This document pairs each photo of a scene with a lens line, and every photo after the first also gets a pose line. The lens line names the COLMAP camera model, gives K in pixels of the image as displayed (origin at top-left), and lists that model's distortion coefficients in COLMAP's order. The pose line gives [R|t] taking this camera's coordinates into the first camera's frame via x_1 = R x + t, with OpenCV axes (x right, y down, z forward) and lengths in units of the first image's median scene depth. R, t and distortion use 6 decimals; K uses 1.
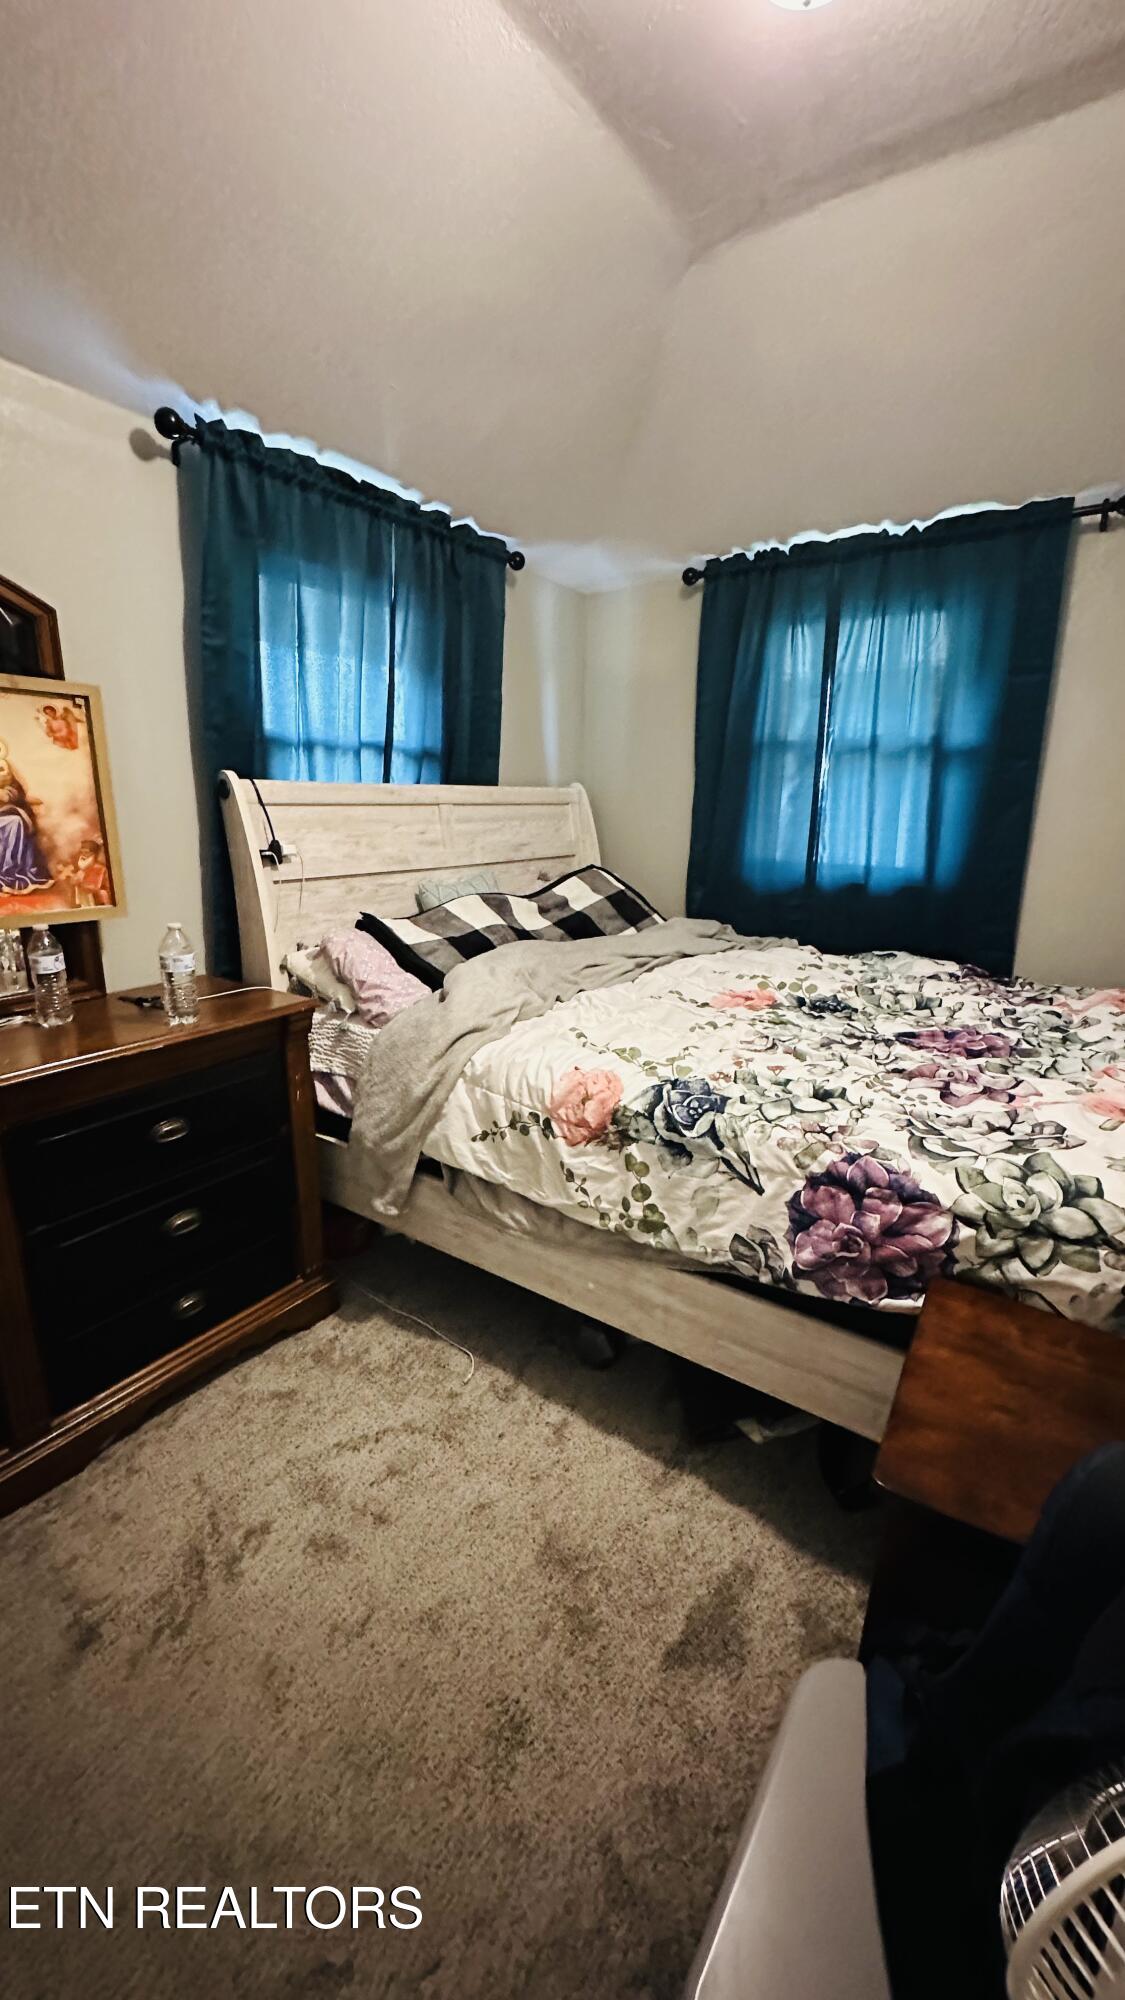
lens RADIAL K [[800.3, 0, 564.2], [0, 800.3, 1000.6], [0, 0, 1]] dist [-0.003643, 0.000546]
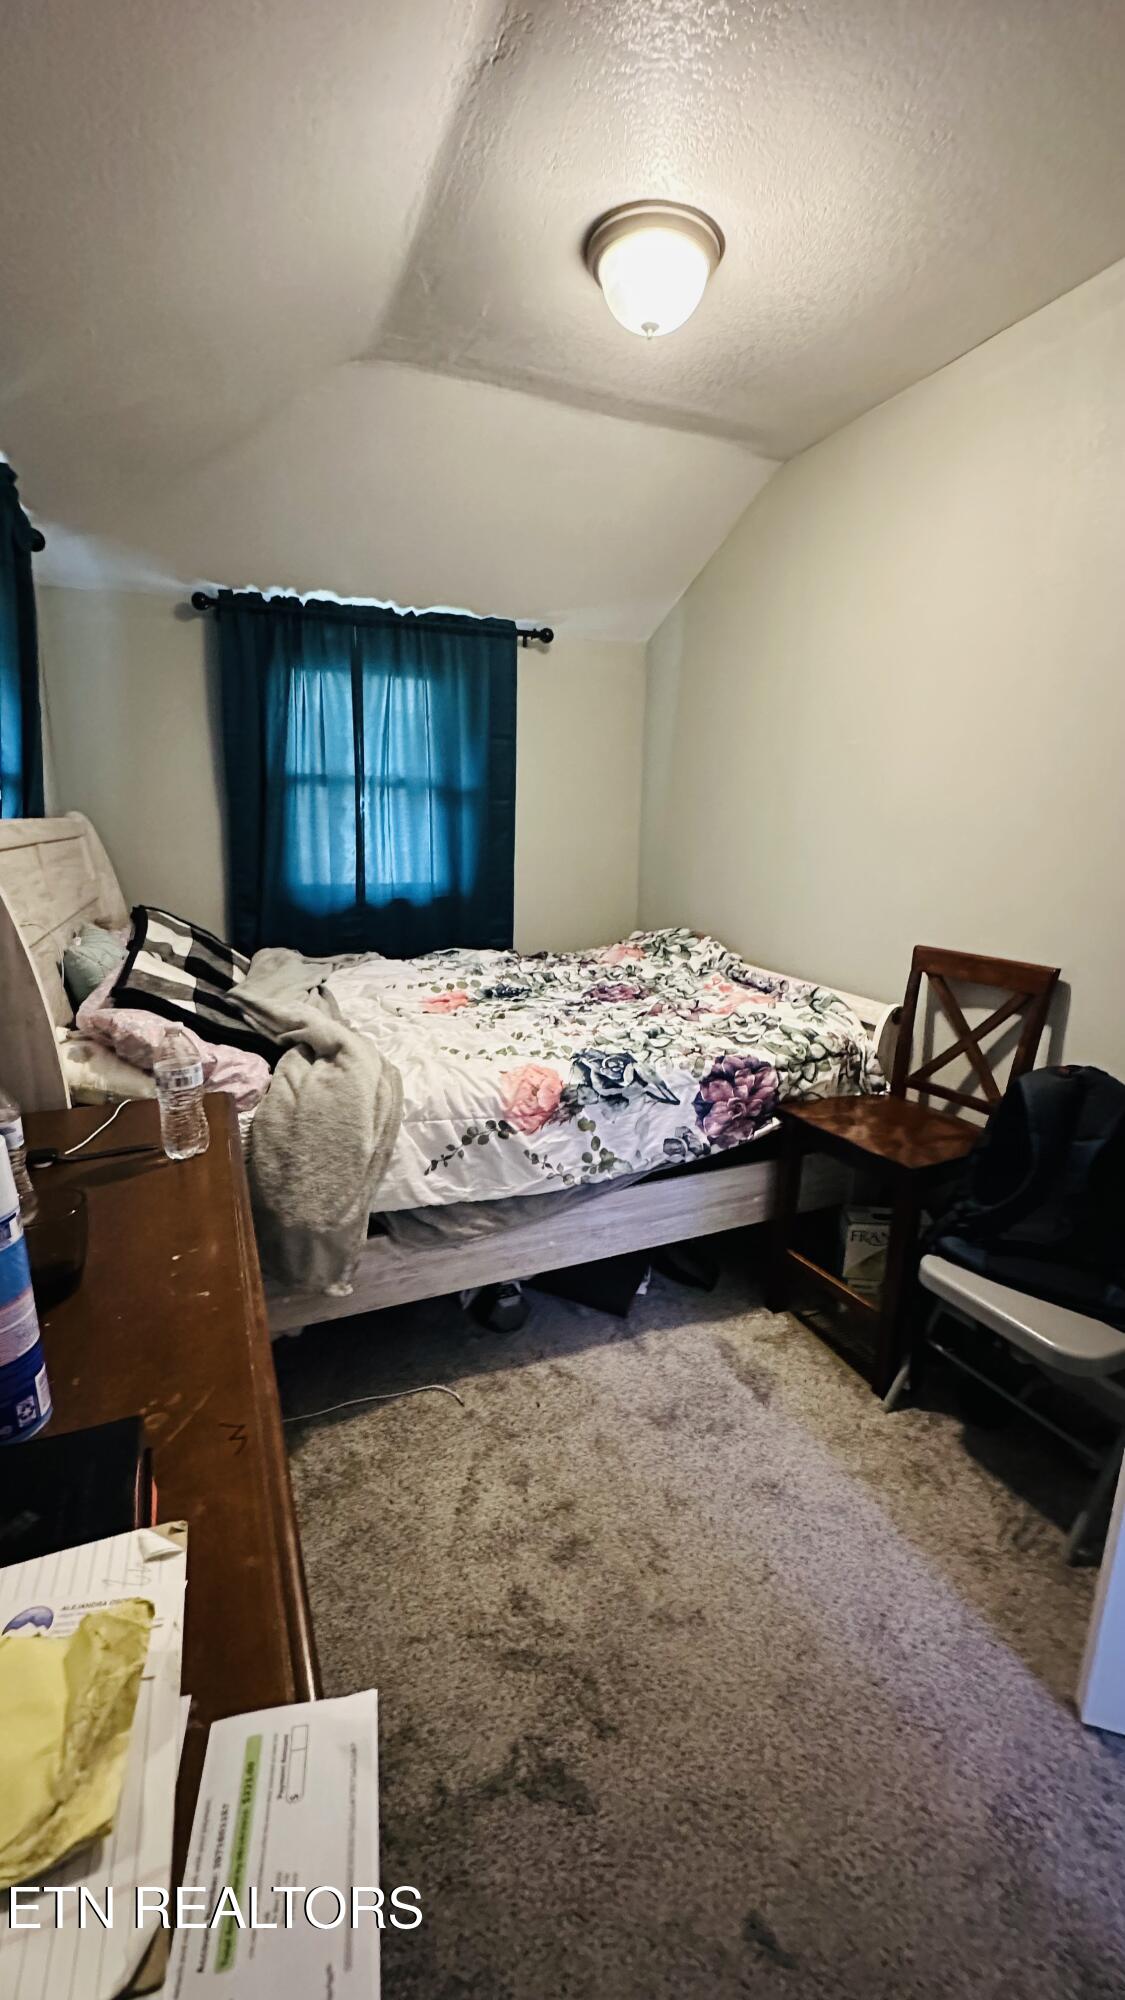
lens RADIAL K [[800.3, 0, 564.7], [0, 800.3, 996.3], [0, 0, 1]] dist [-0.003643, 0.000546]
pose [[0.518938, -0.190358, 0.833347, -0.964192], [0.205043, 0.974148, 0.094837, -0.124114], [-0.829856, 0.121657, 0.544553, 0.312694]]
